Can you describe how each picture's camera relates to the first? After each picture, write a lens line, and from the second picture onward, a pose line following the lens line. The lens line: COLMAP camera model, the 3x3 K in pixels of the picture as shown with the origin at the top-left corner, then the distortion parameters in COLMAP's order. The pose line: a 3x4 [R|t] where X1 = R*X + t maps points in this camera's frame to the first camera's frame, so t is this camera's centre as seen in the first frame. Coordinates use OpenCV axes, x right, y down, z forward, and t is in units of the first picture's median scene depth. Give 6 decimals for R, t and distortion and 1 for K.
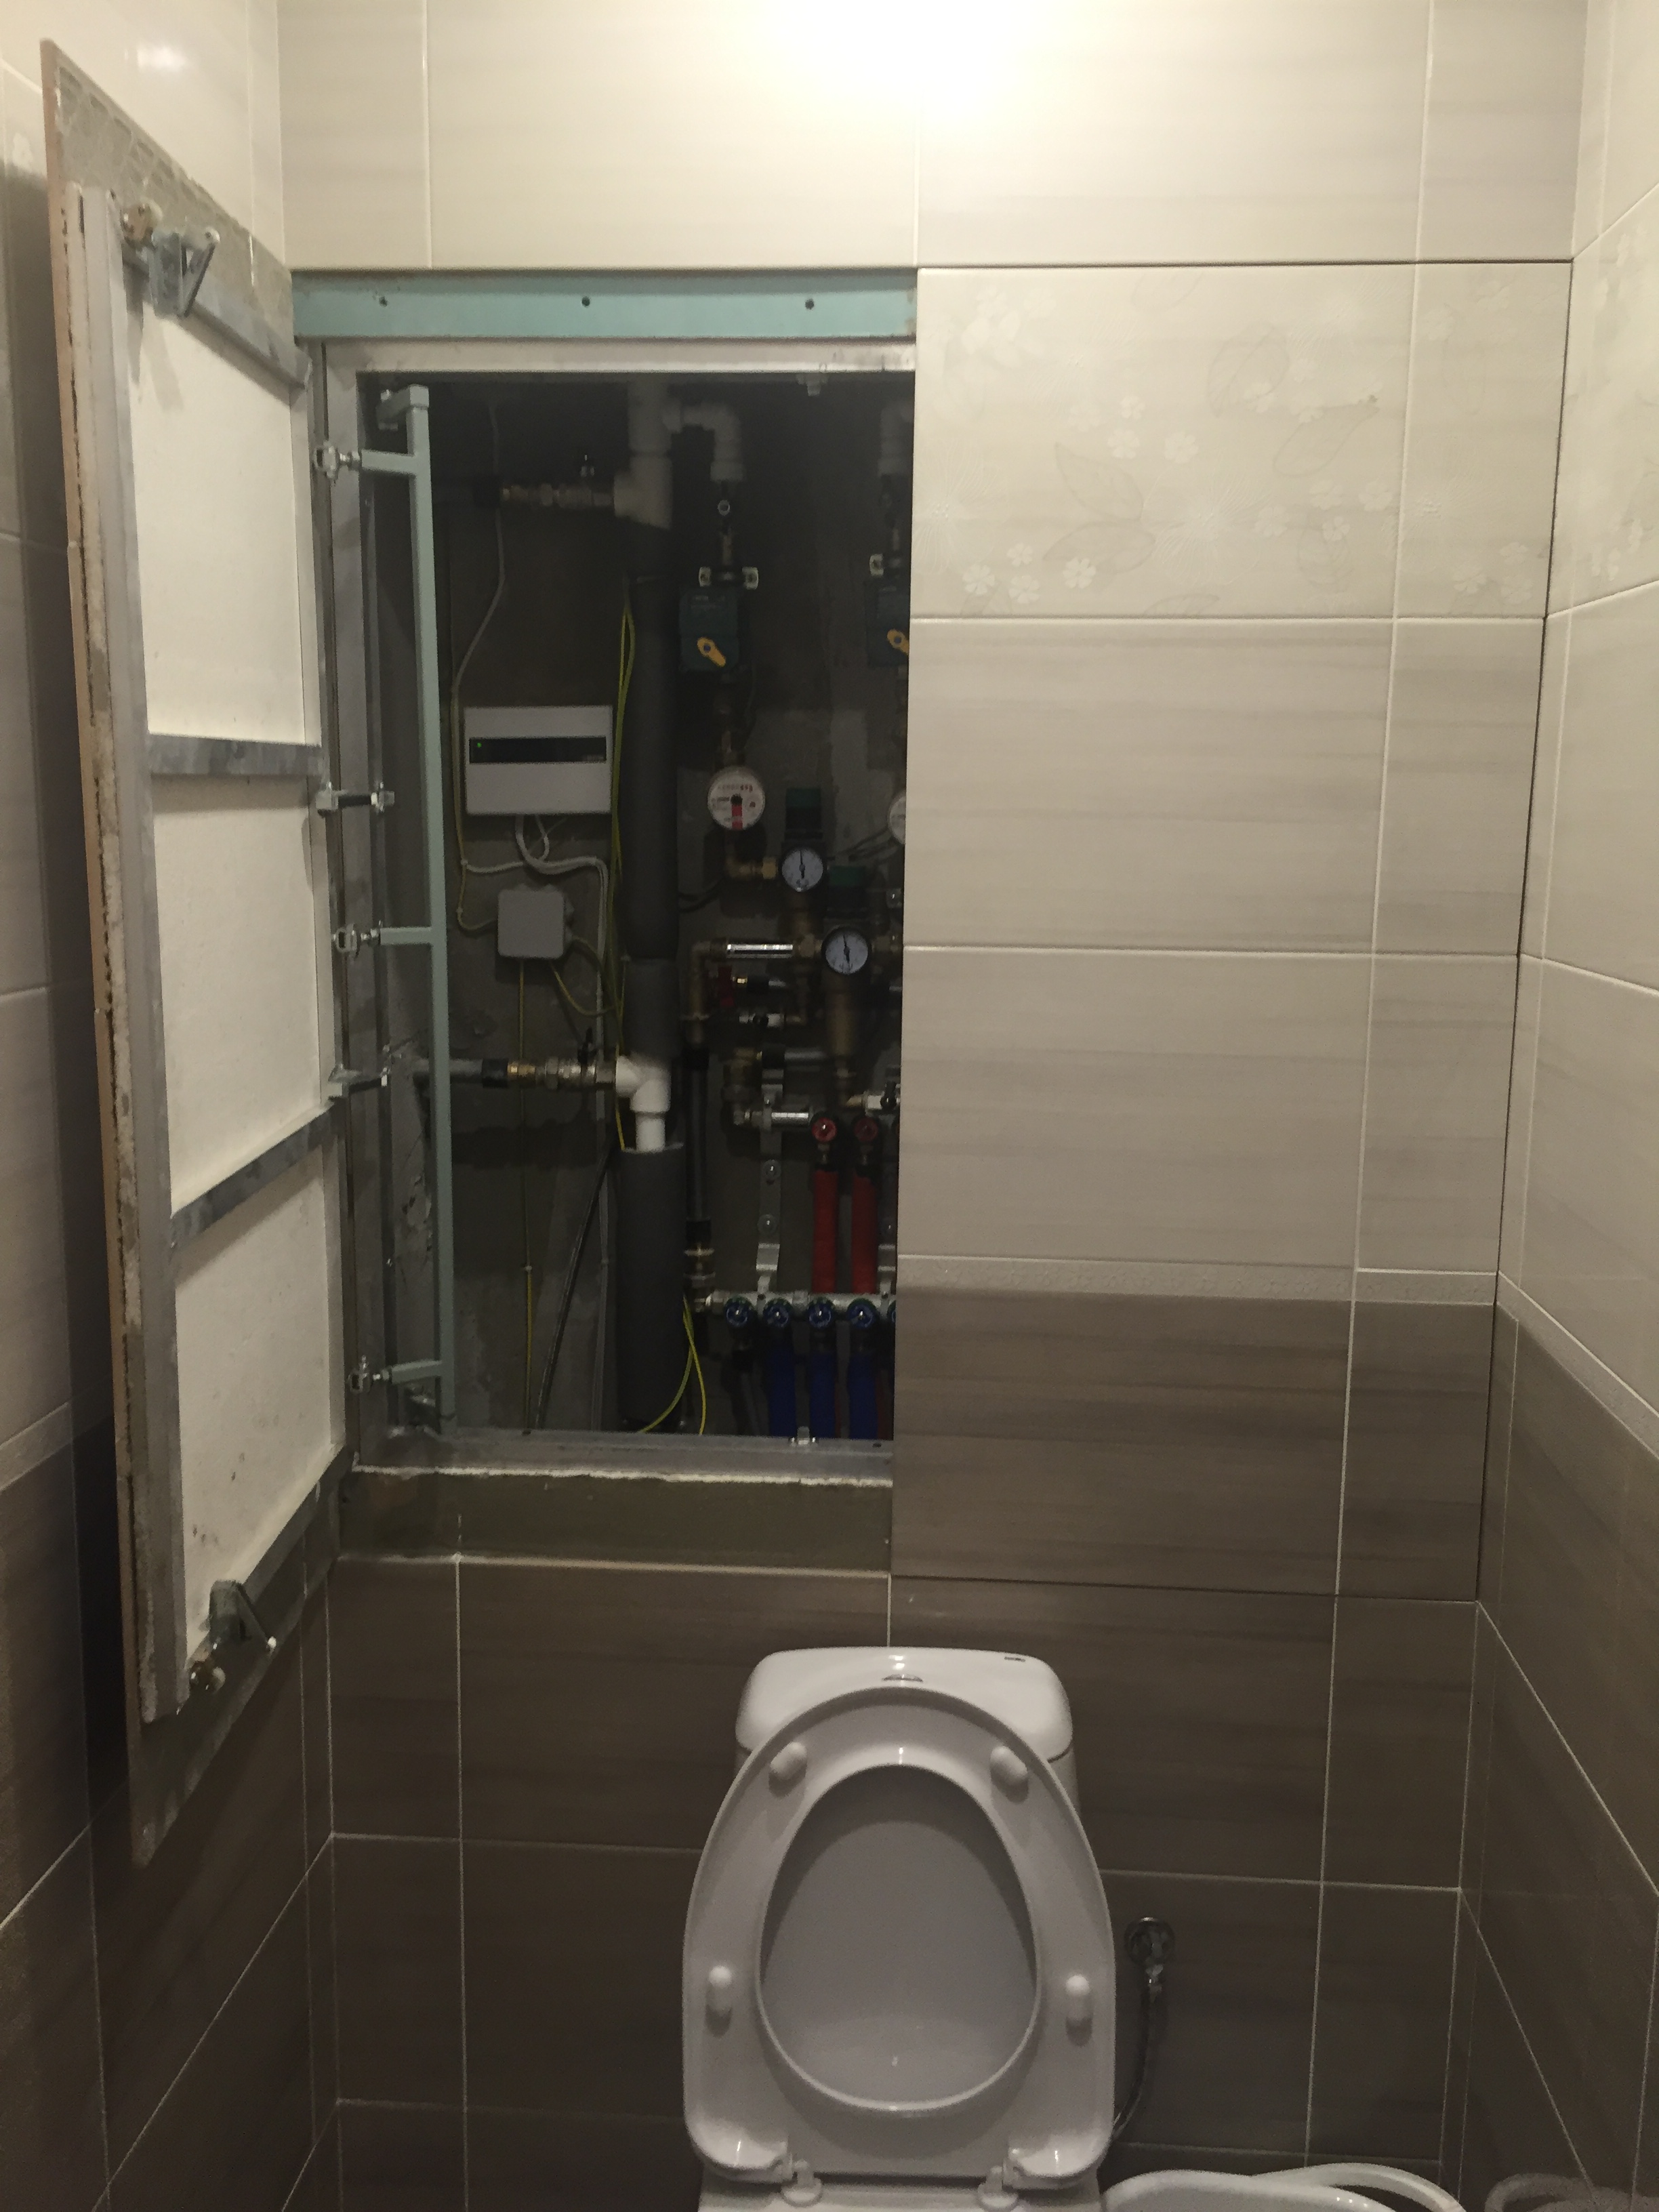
lens RADIAL K [[1859.8, 0, 824.0], [0, 1859.8, 1100.2], [0, 0, 1]] dist [0.080851, -0.123267]
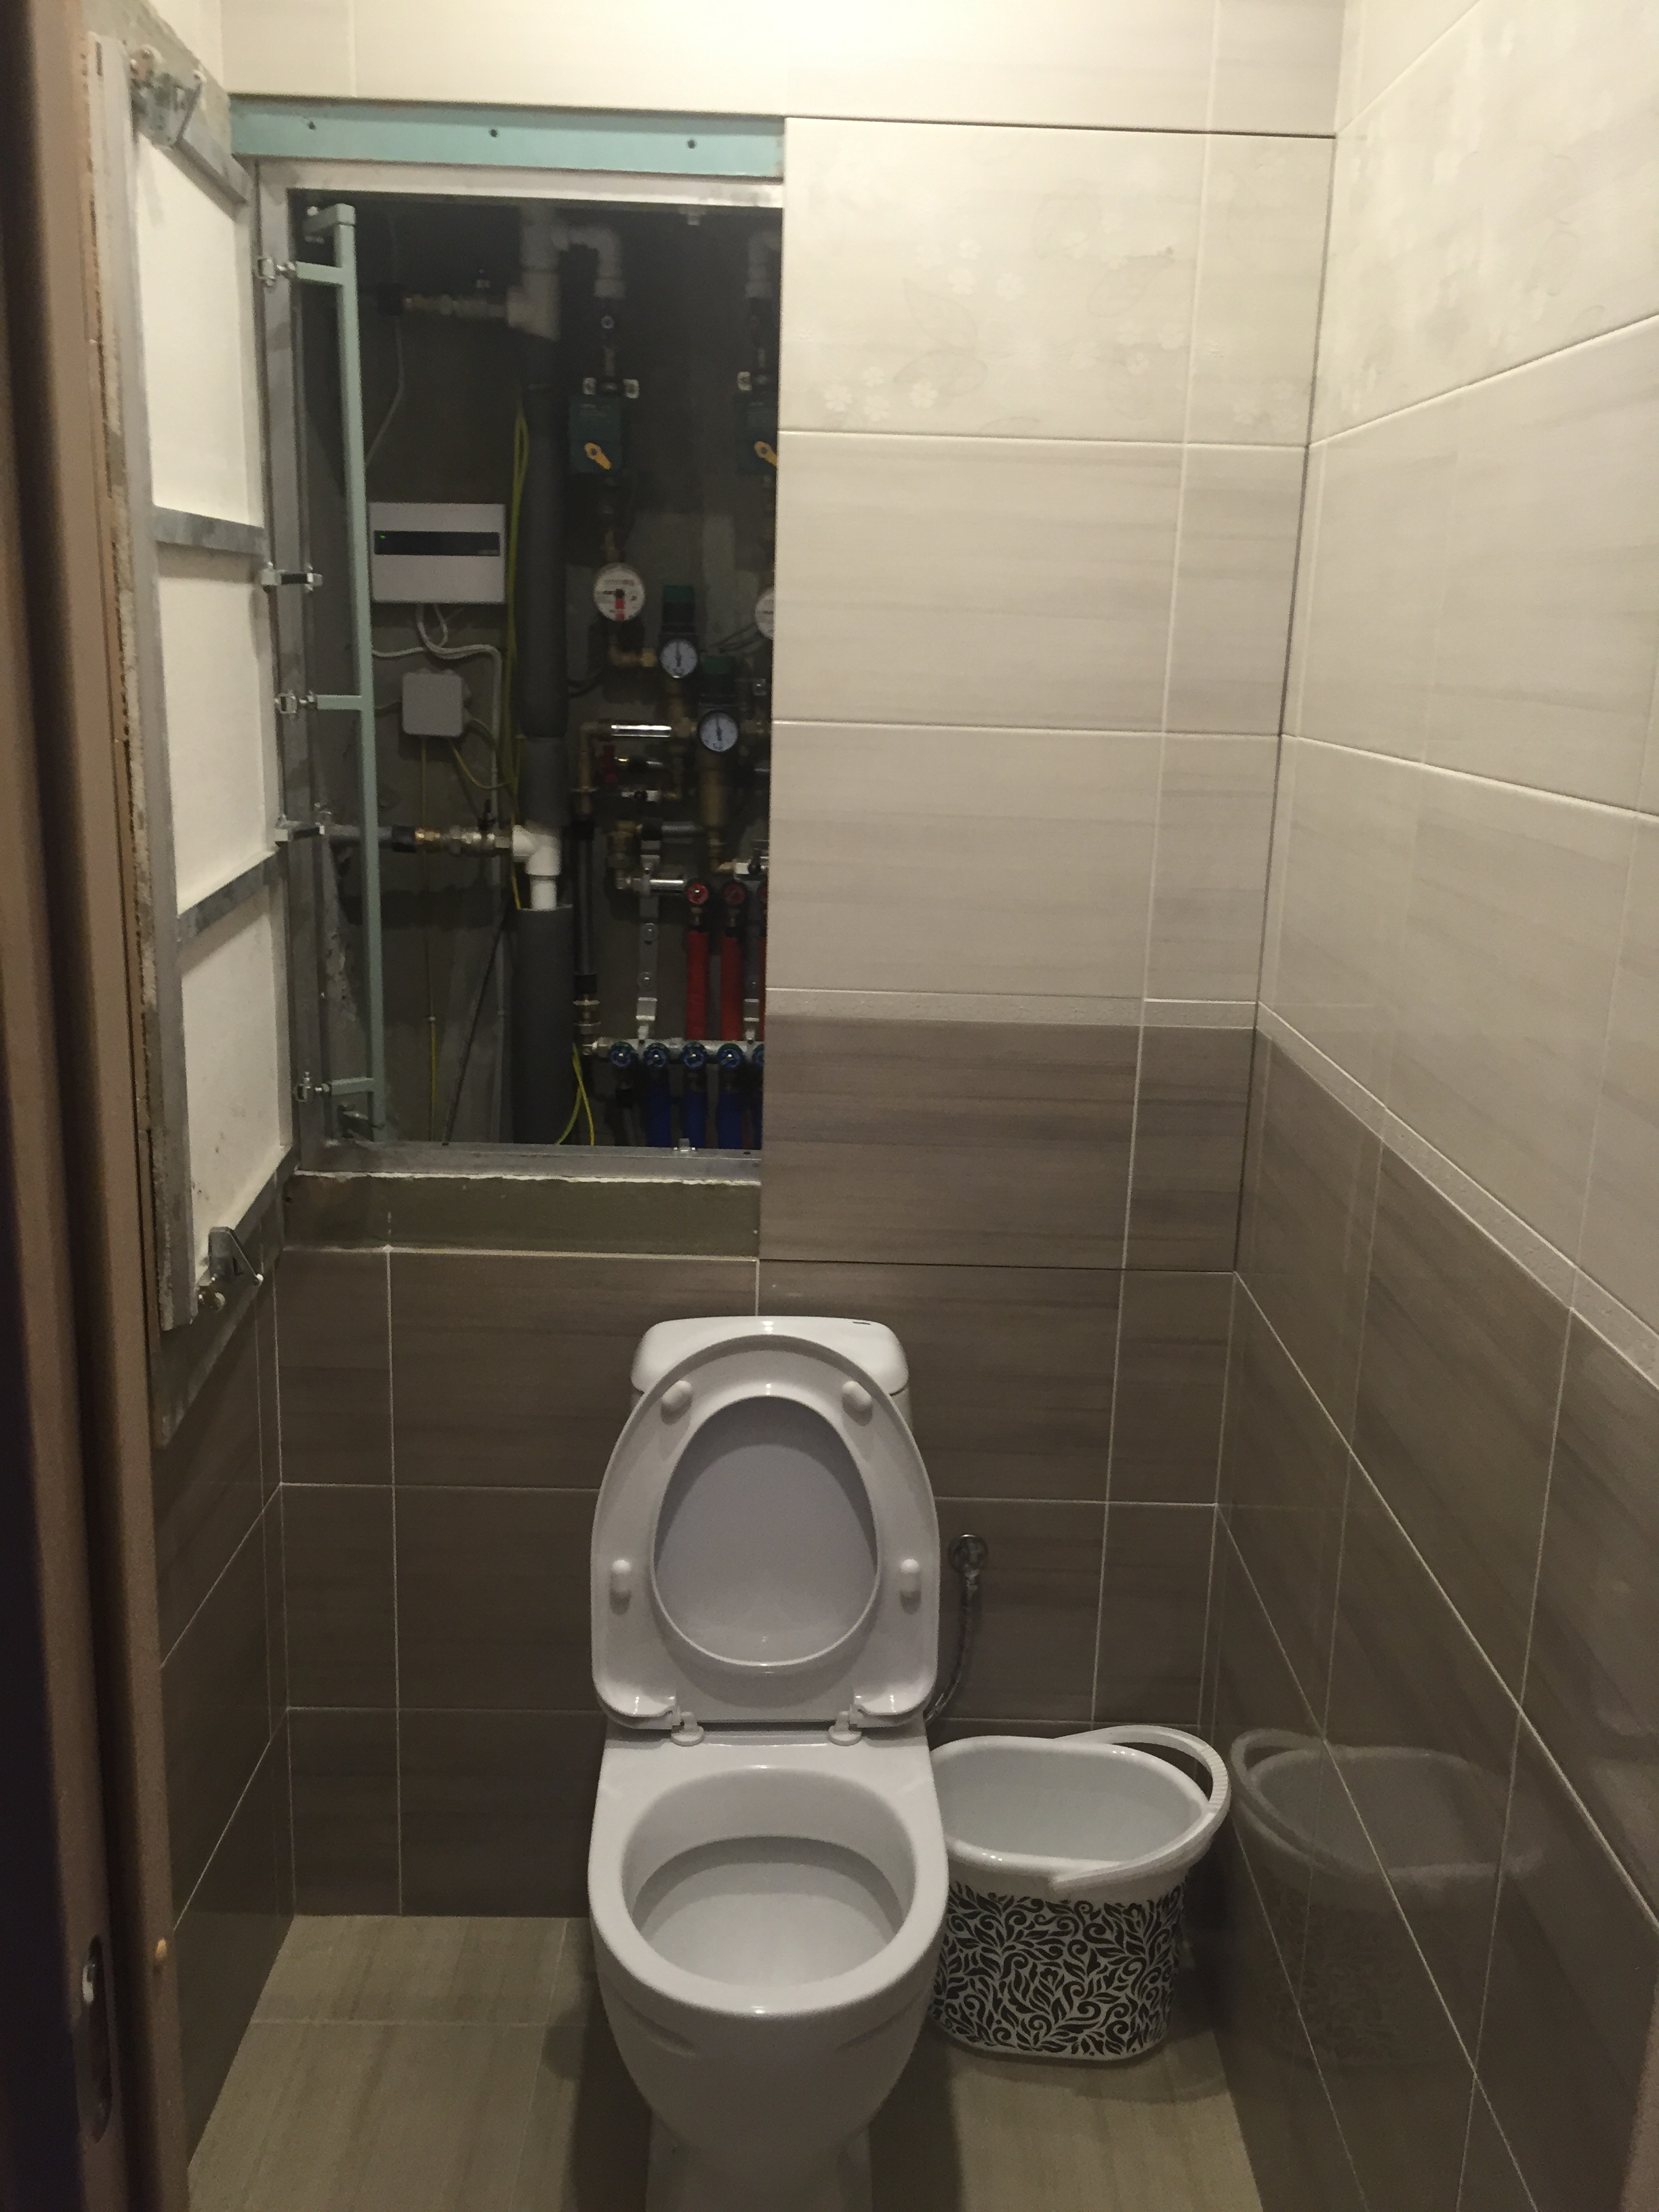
lens RADIAL K [[1881.0, 0, 834.8], [0, 1881.0, 1112.2], [0, 0, 1]] dist [0.097652, -0.139580]
pose [[0.995742, -0.002880, 0.092135, -0.028854], [-0.005284, 0.996086, 0.088236, 0.059049], [-0.092029, -0.088348, 0.991829, -0.208788]]
